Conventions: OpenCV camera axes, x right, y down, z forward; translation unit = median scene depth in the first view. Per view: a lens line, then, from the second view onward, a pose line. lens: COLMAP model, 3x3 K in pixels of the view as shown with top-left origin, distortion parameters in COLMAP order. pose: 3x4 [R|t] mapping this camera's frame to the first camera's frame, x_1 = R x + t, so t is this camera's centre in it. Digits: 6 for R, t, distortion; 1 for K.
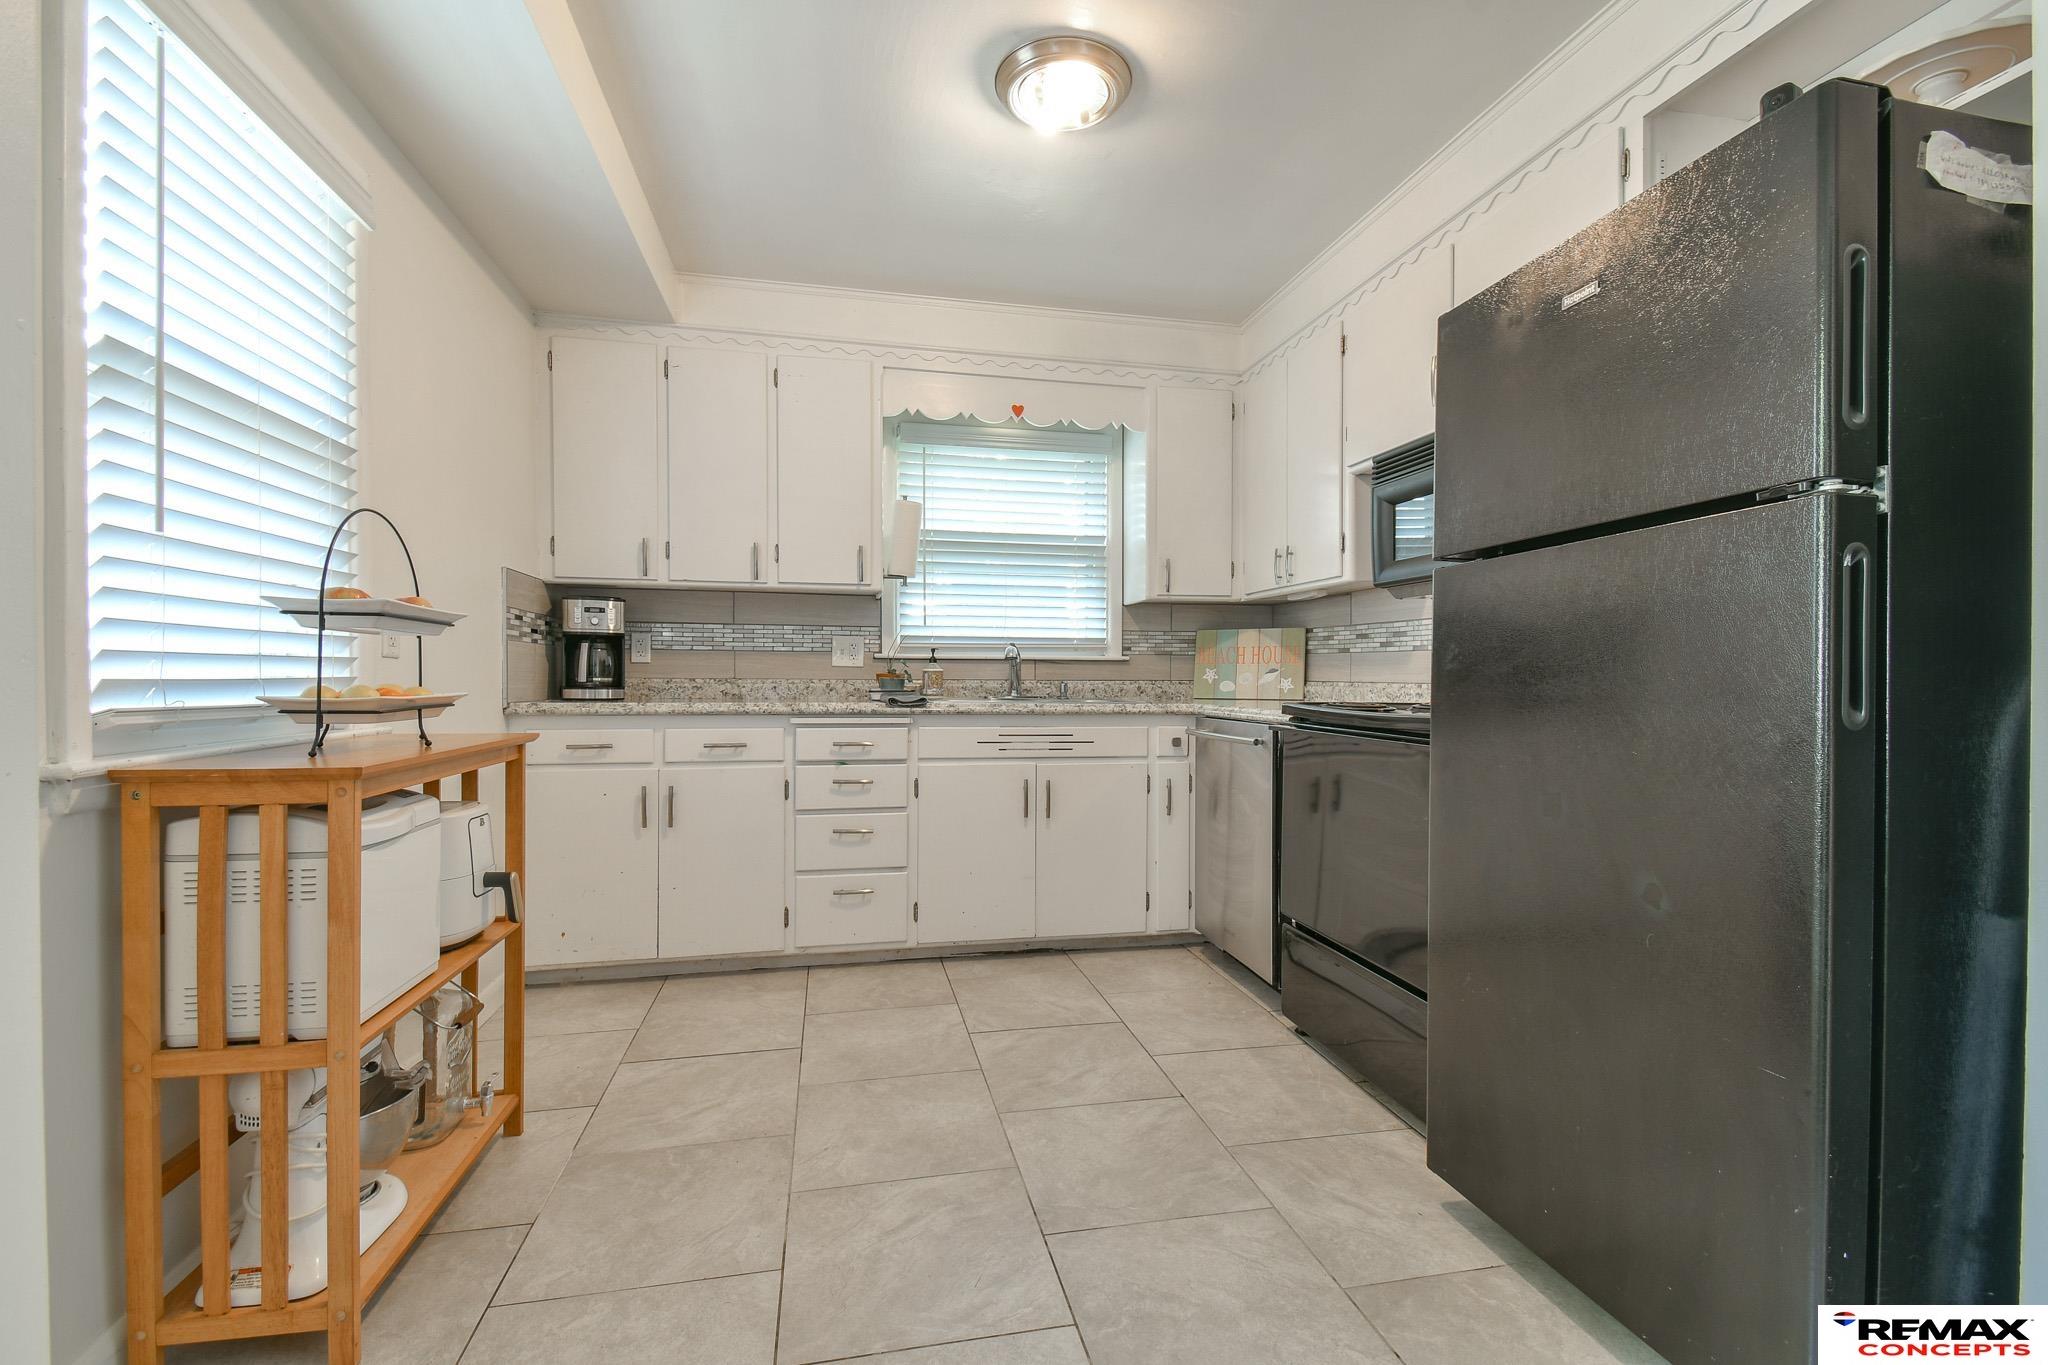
lens RADIAL K [[888.3, 0, 1020.8], [0, 888.3, 681.8], [0, 0, 1]] dist [0.047746, -0.026794]
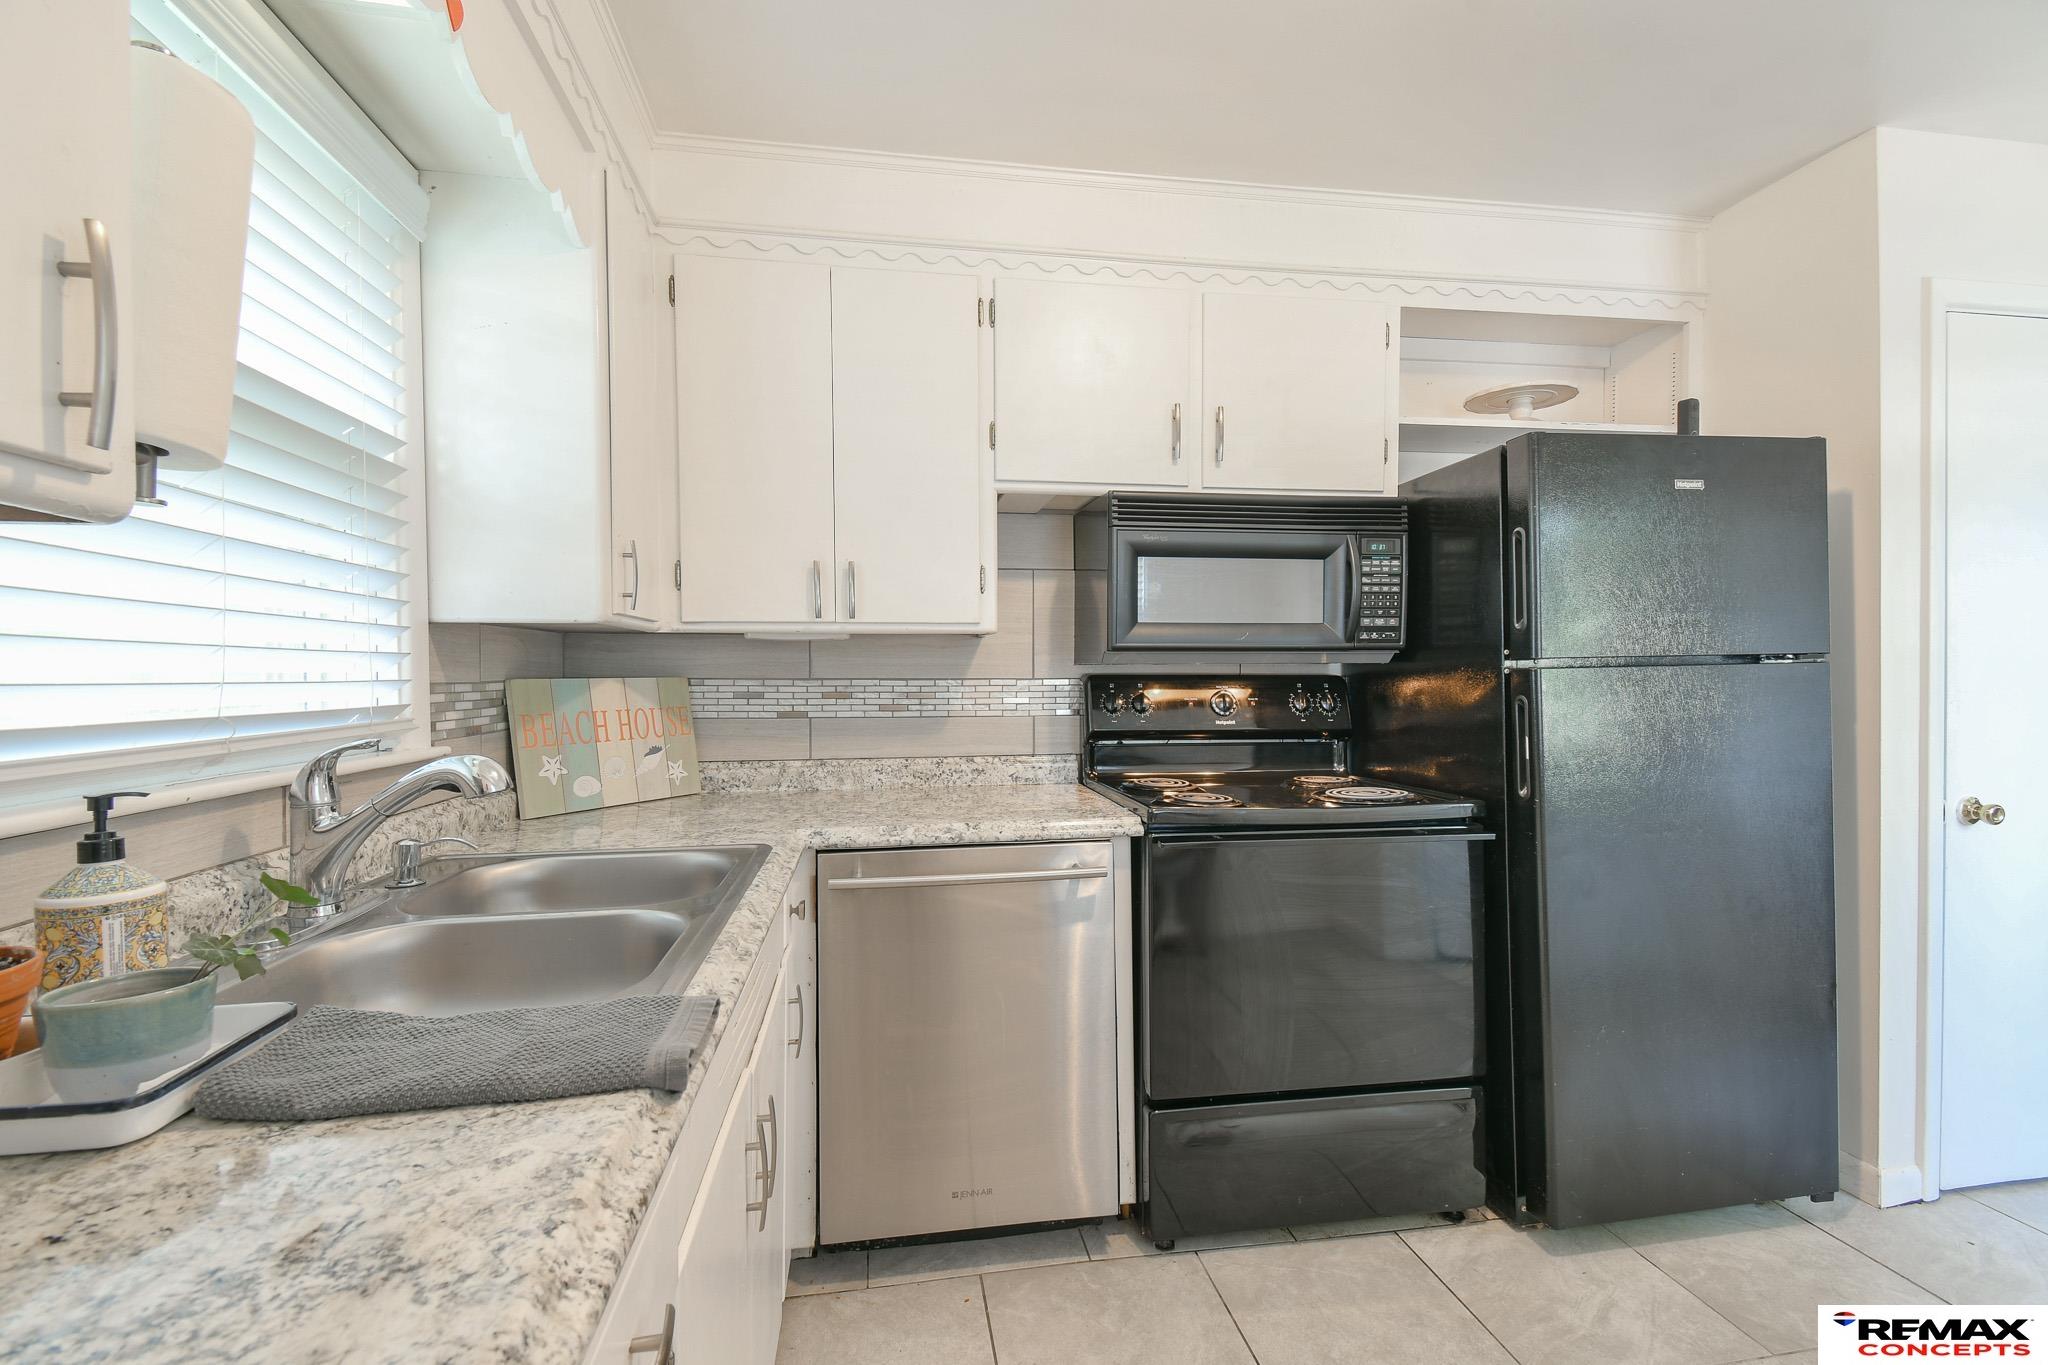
lens RADIAL K [[888.3, 0, 1020.8], [0, 888.3, 681.8], [0, 0, 1]] dist [0.047746, -0.026794]
pose [[0.042325, -0.012796, 0.999022, -0.373227], [0.014555, 0.999820, 0.012190, -0.077134], [-0.998998, 0.014025, 0.042504, 0.924618]]
